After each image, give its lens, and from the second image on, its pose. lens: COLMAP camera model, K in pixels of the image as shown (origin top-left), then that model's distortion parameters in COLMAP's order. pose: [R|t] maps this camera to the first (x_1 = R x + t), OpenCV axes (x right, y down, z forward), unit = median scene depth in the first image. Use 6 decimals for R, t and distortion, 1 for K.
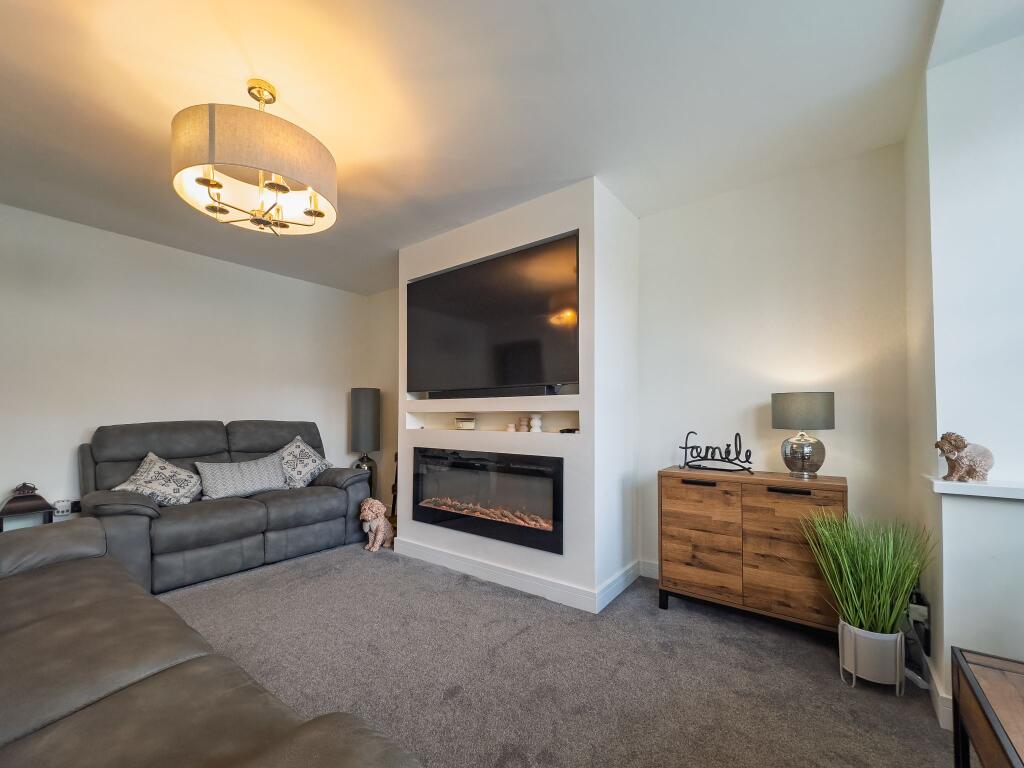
lens RADIAL K [[420.7, 0, 508.1], [0, 420.7, 401.4], [0, 0, 1]] dist [-0.001318, 0.001374]
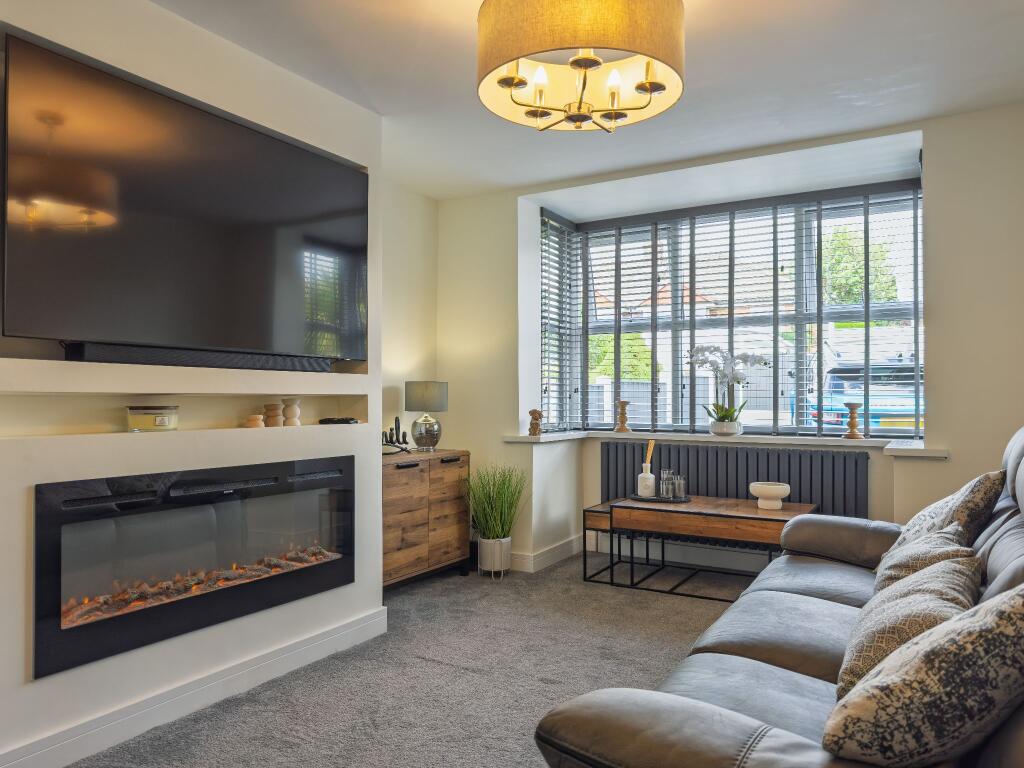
lens RADIAL K [[757.7, 0, 507.0], [0, 757.7, 384.2], [0, 0, 1]] dist [0.002438, -0.003419]
pose [[-0.129278, 0.017869, 0.991447, -1.157907], [-0.034663, 0.999145, -0.022528, 0.023177], [-0.991002, -0.037278, -0.128548, 0.824101]]
